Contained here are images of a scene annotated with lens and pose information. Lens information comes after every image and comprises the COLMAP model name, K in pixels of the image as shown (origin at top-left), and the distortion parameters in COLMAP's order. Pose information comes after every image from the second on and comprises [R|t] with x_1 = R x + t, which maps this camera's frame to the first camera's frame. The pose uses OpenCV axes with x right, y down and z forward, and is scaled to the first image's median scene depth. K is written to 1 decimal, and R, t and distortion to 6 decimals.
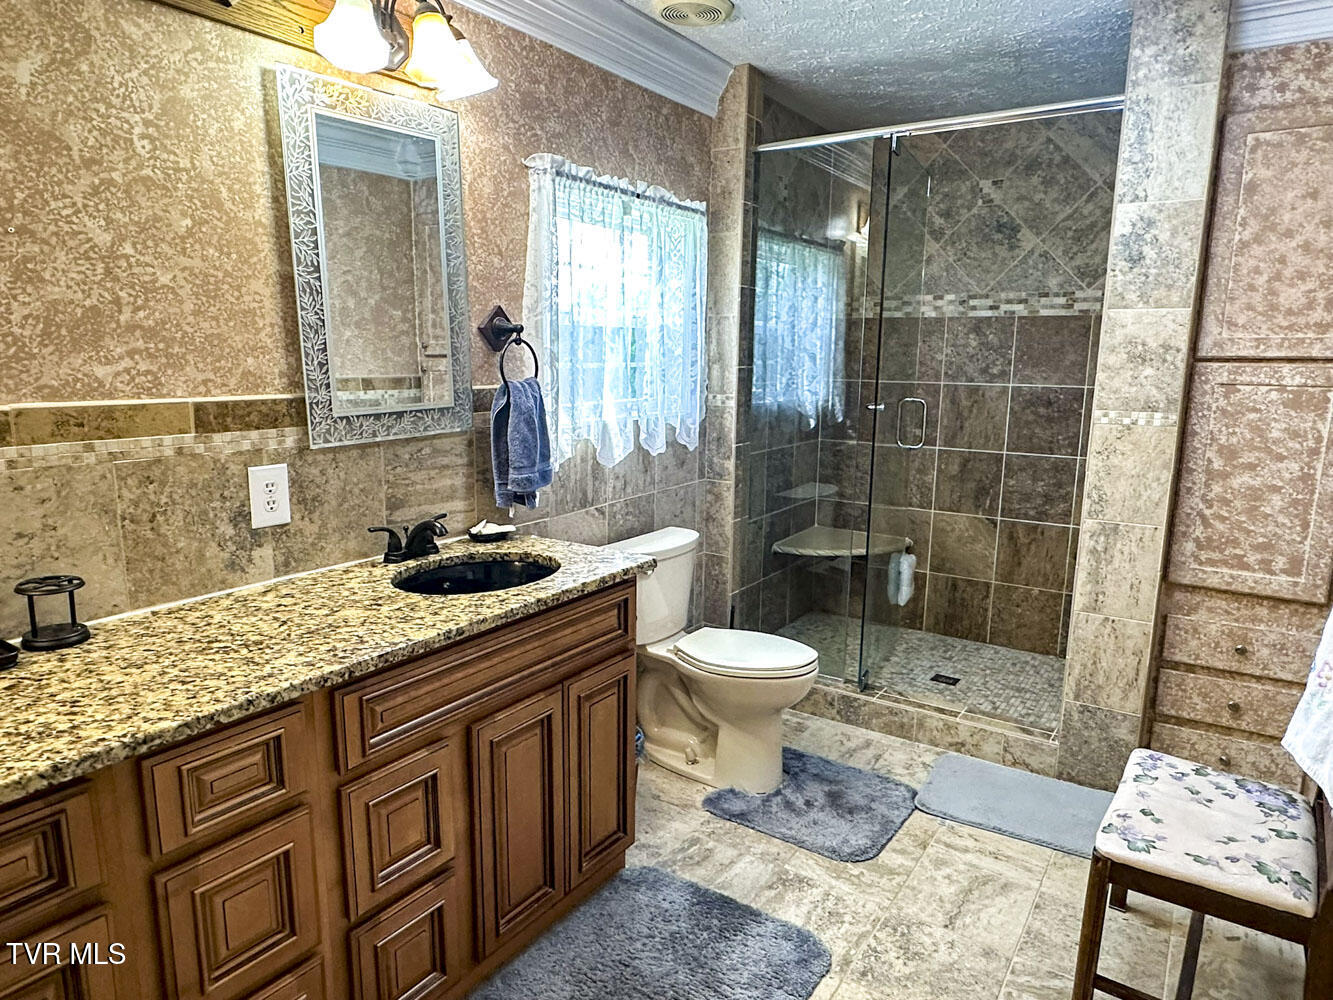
lens RADIAL K [[847.5, 0, 662.9], [0, 847.5, 514.8], [0, 0, 1]] dist [0.000291, 0.000761]
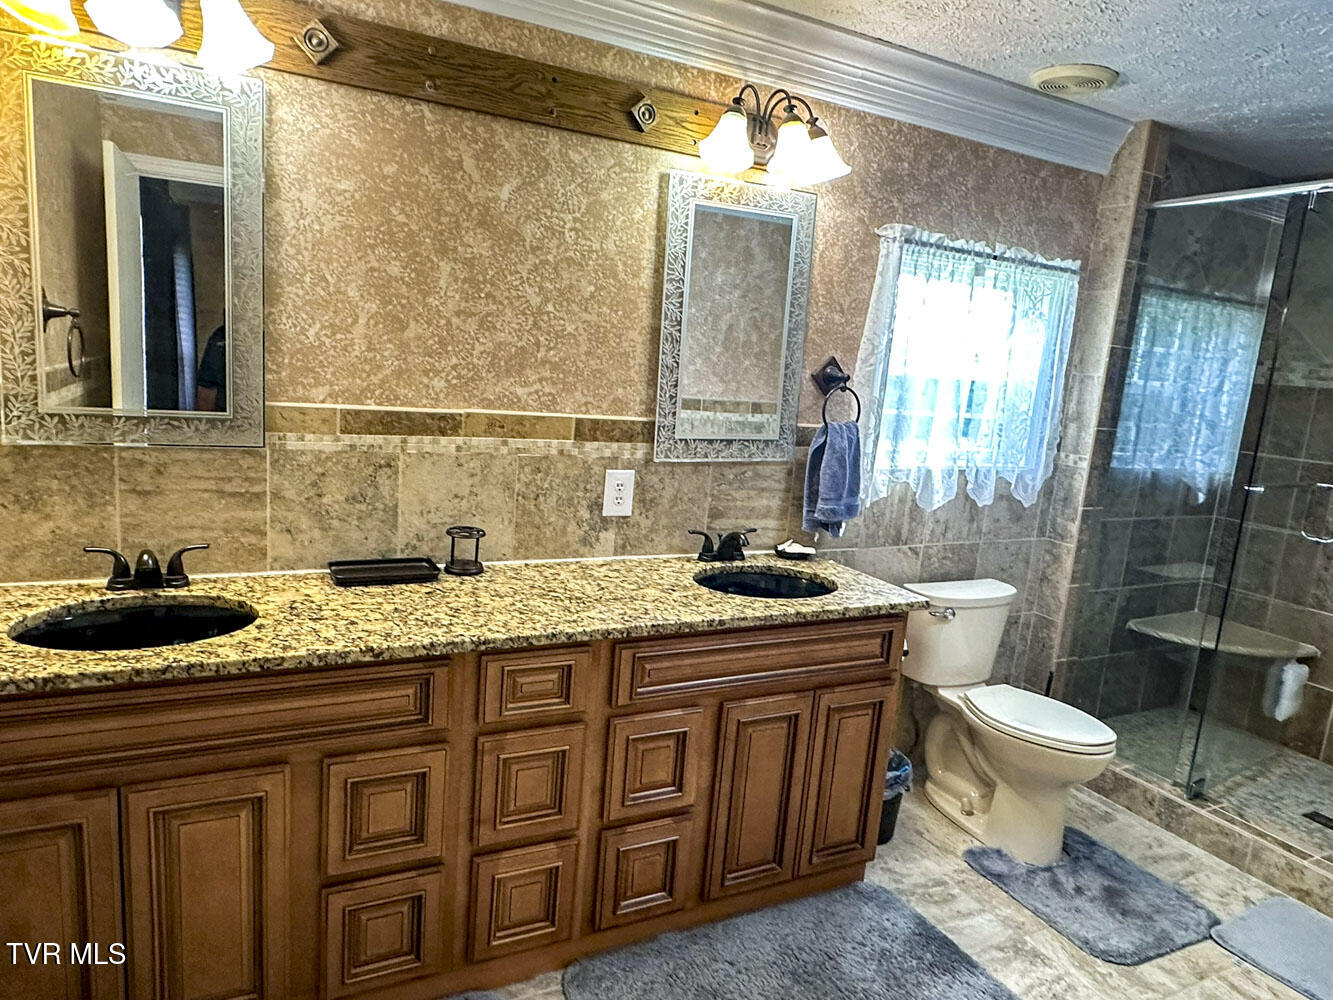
lens RADIAL K [[849.6, 0, 665.4], [0, 849.6, 507.3], [0, 0, 1]] dist [-0.000152, 0.004044]
pose [[0.878634, 0.144241, -0.455189, 0.132185], [-0.161491, 0.986874, 0.001002, -0.009258], [0.449358, 0.072629, 0.890394, -0.087408]]
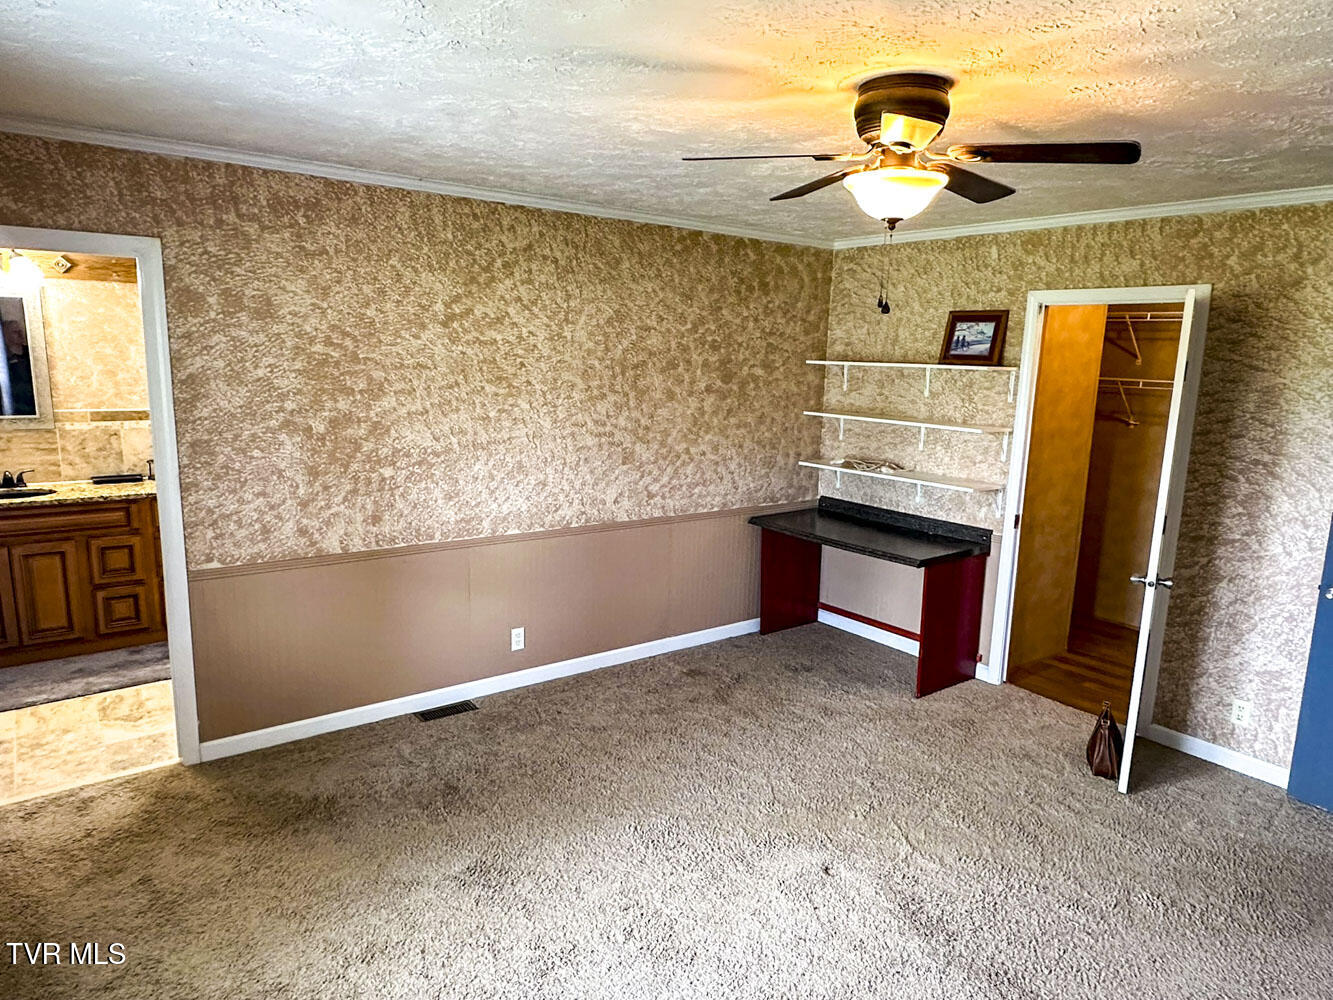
lens RADIAL K [[849.6, 0, 665.4], [0, 849.6, 507.3], [0, 0, 1]] dist [-0.000152, 0.004044]
pose [[0.944155, 0.064084, -0.323209, 1.236466], [-0.070907, 0.997439, -0.009364, 0.082375], [0.321781, 0.031759, 0.946281, -0.833810]]
